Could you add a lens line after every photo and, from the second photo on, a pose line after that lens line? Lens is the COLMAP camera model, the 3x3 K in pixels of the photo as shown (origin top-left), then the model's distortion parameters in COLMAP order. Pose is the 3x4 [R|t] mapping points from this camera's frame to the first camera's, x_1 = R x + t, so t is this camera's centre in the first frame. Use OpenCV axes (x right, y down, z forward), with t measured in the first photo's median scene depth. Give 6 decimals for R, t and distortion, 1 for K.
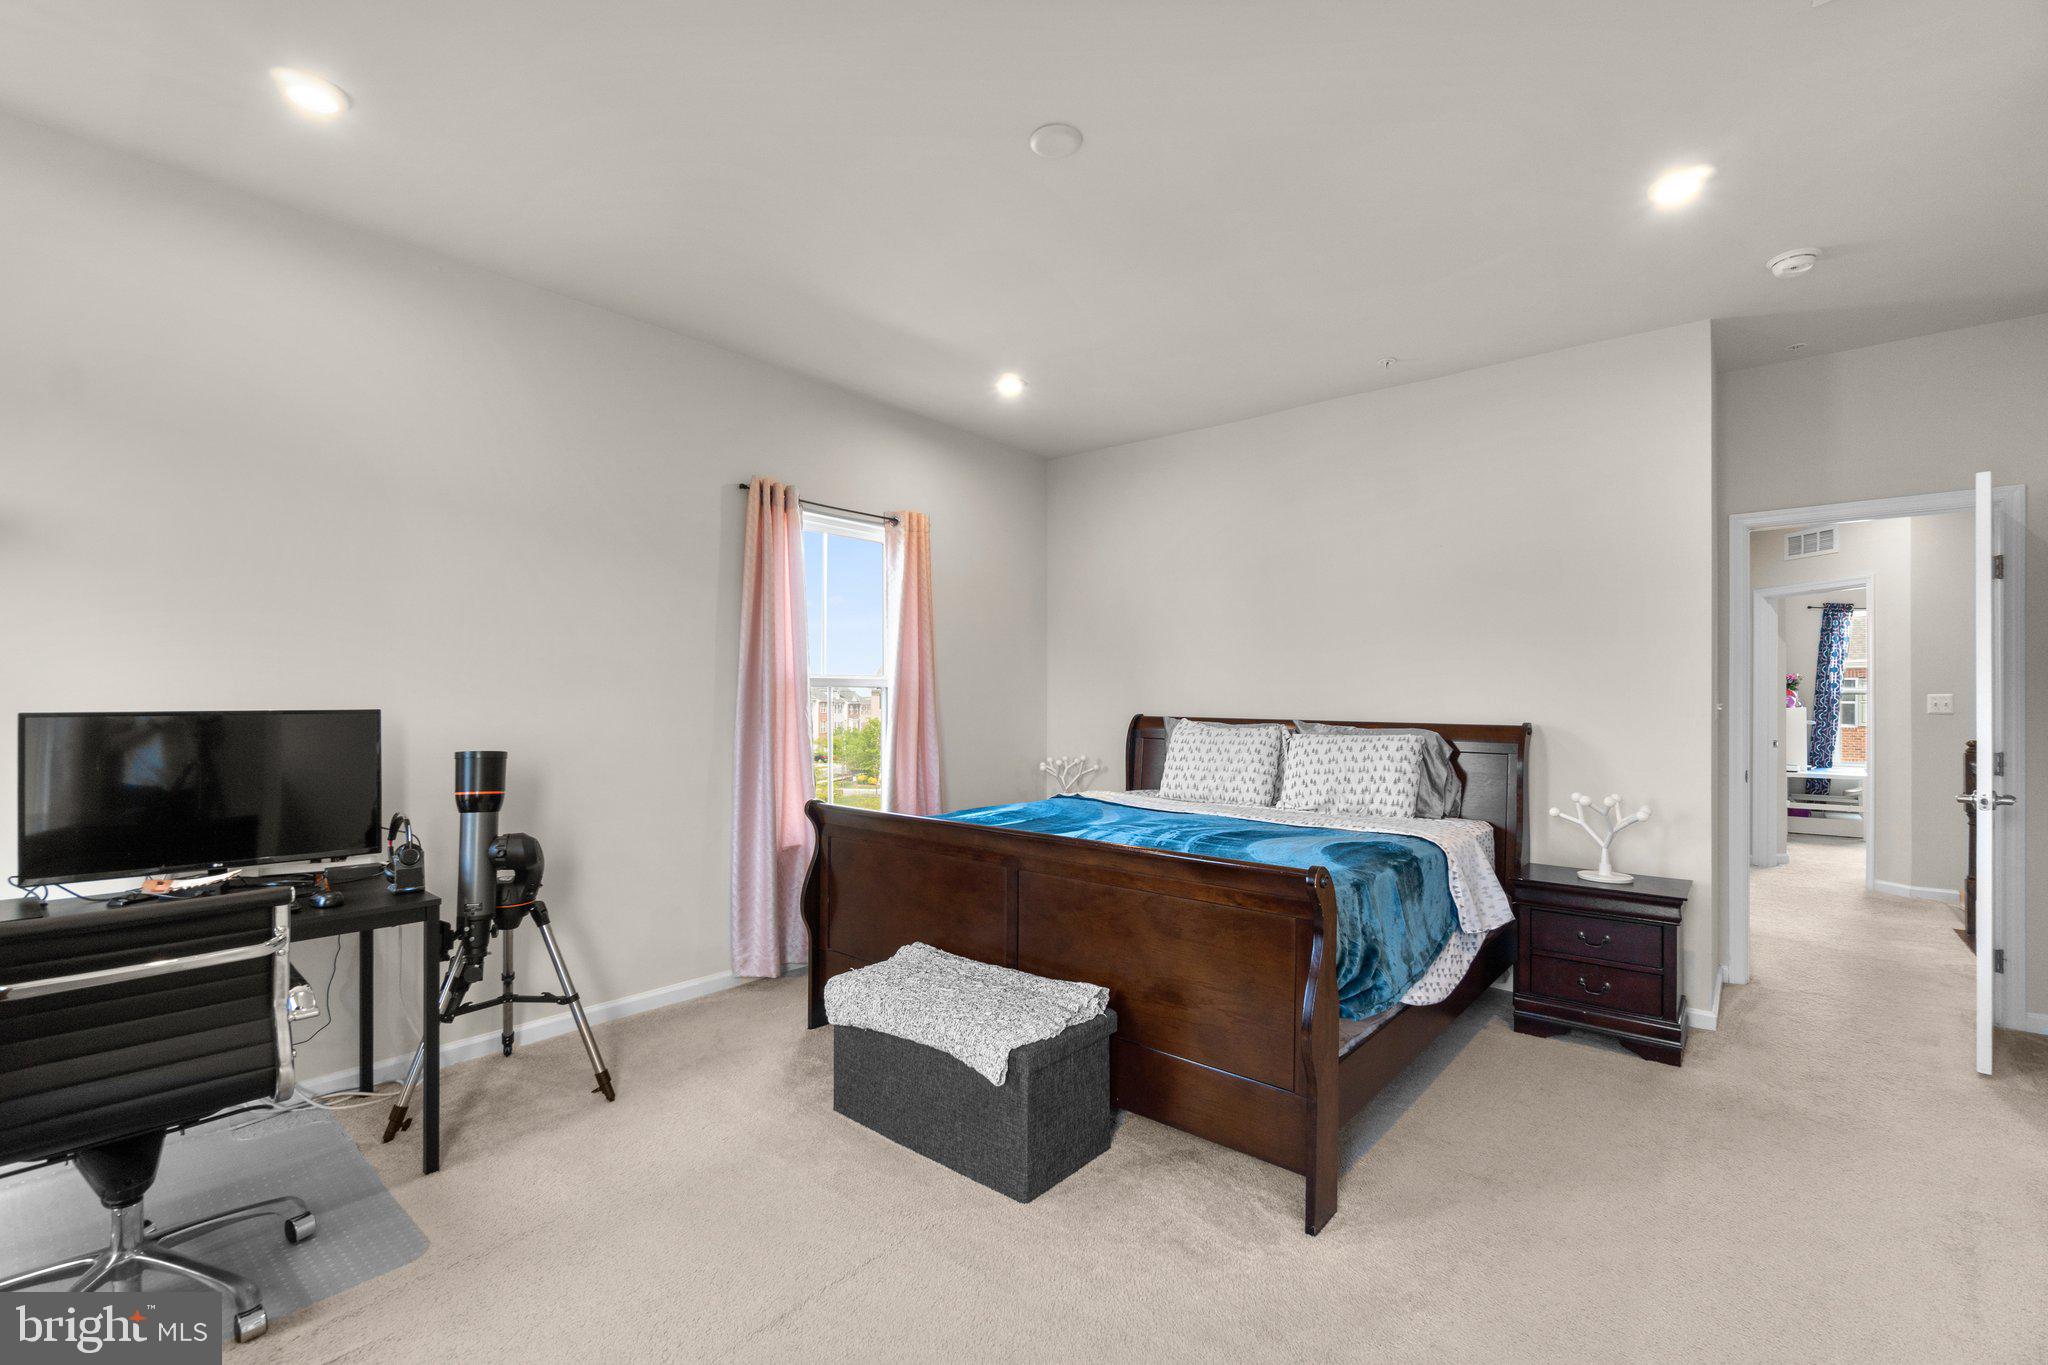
lens RADIAL K [[886.5, 0, 1019.4], [0, 886.5, 704.5], [0, 0, 1]] dist [-0.002242, -0.000026]
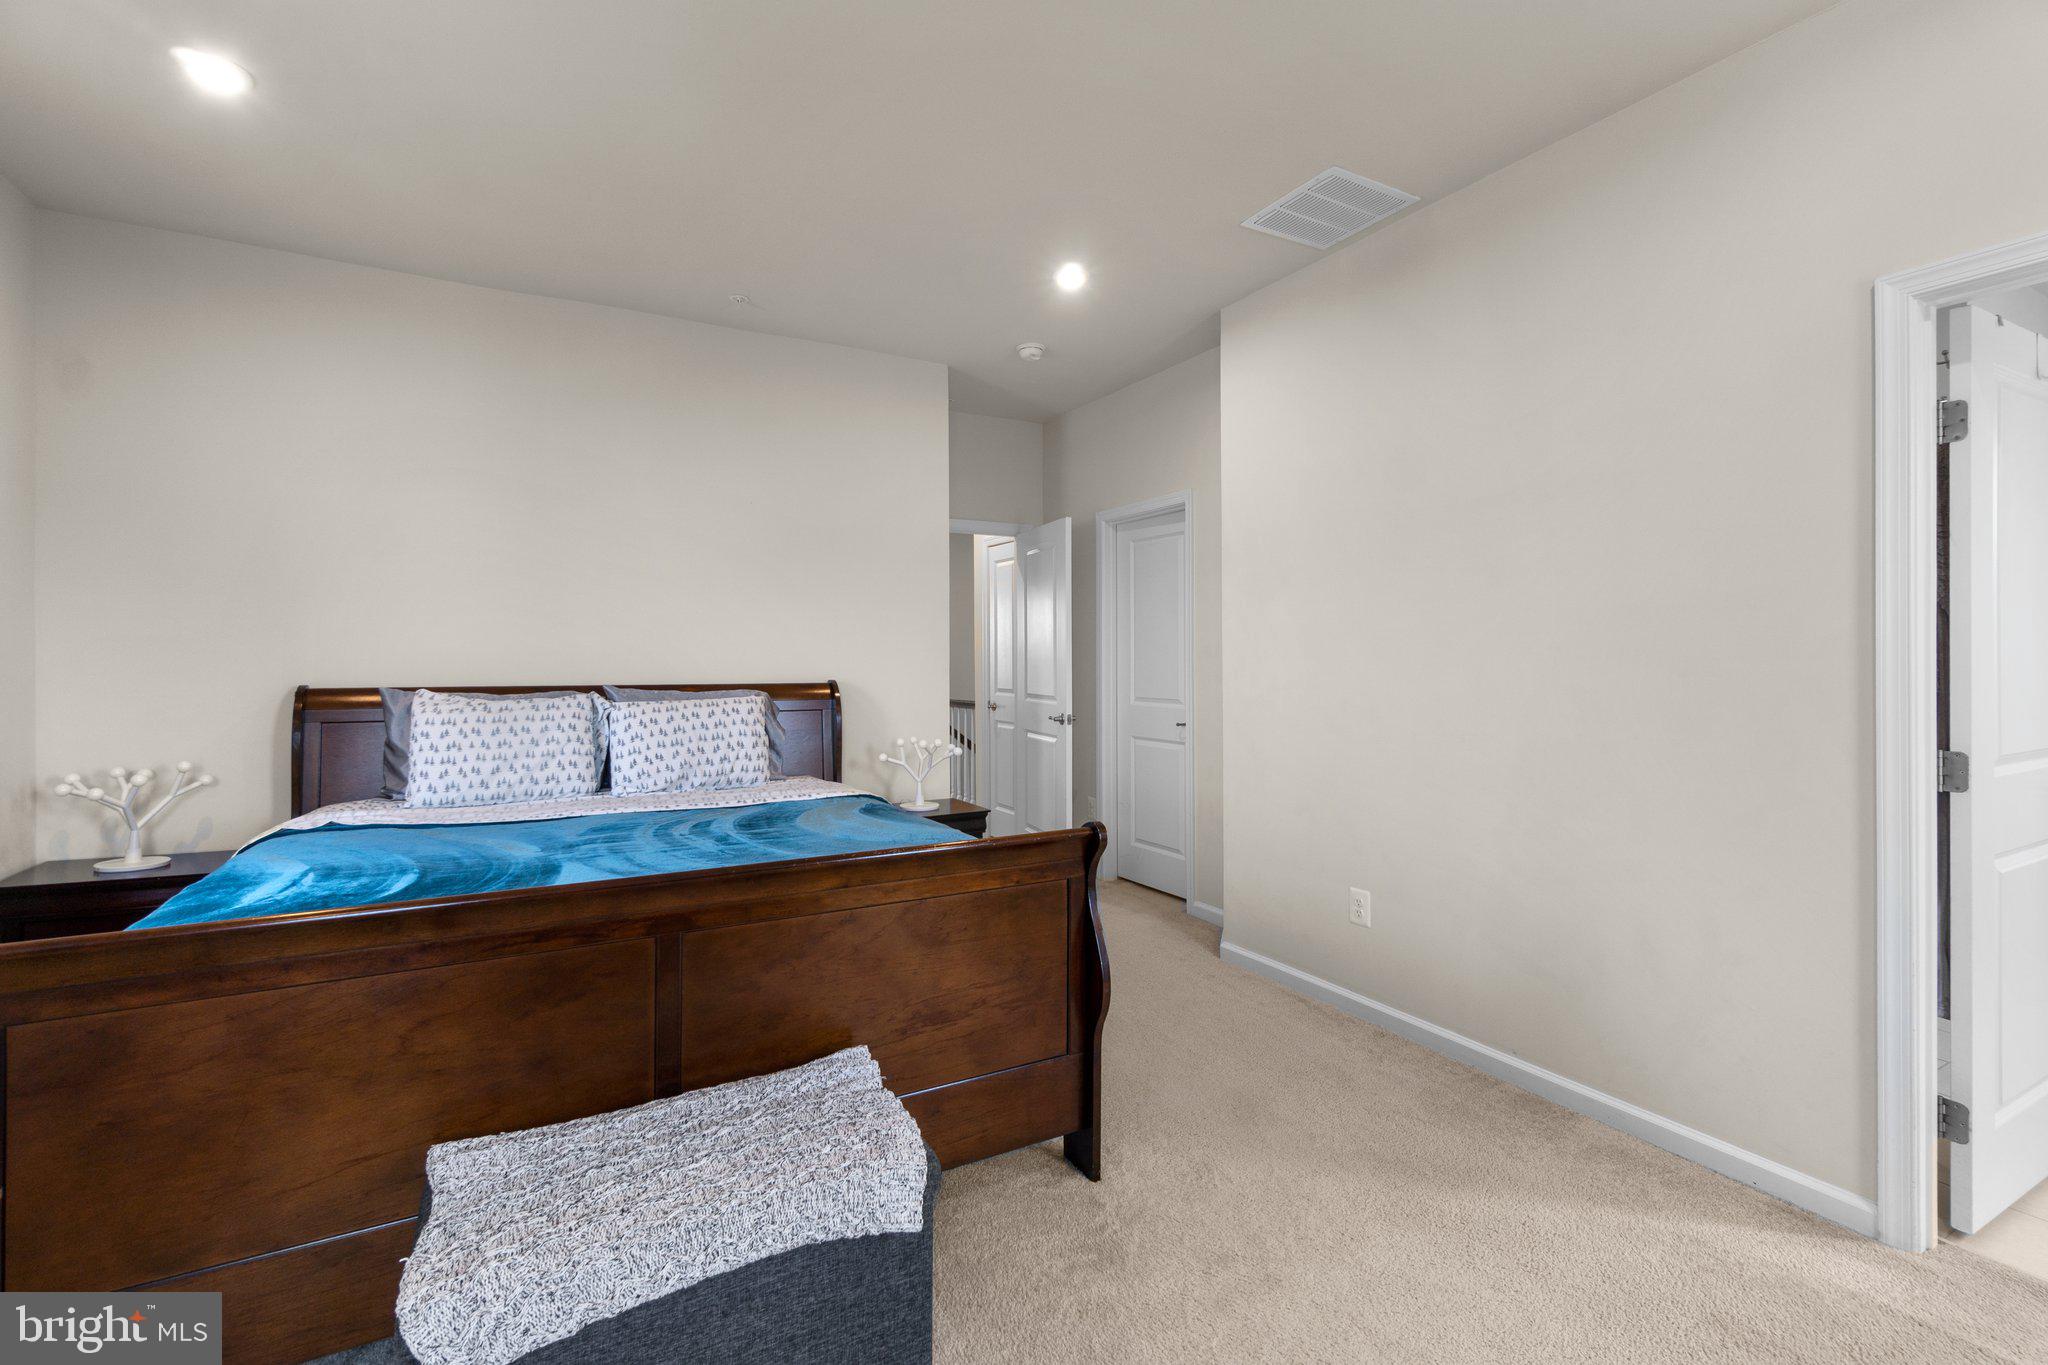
lens RADIAL K [[892.0, 0, 1021.0], [0, 892.0, 656.2], [0, 0, 1]] dist [-0.004656, -0.000352]
pose [[0.349279, -0.004210, 0.937009, -0.358611], [0.011038, 0.999939, 0.000379, -0.006263], [-0.936954, 0.010210, 0.349304, 0.383858]]
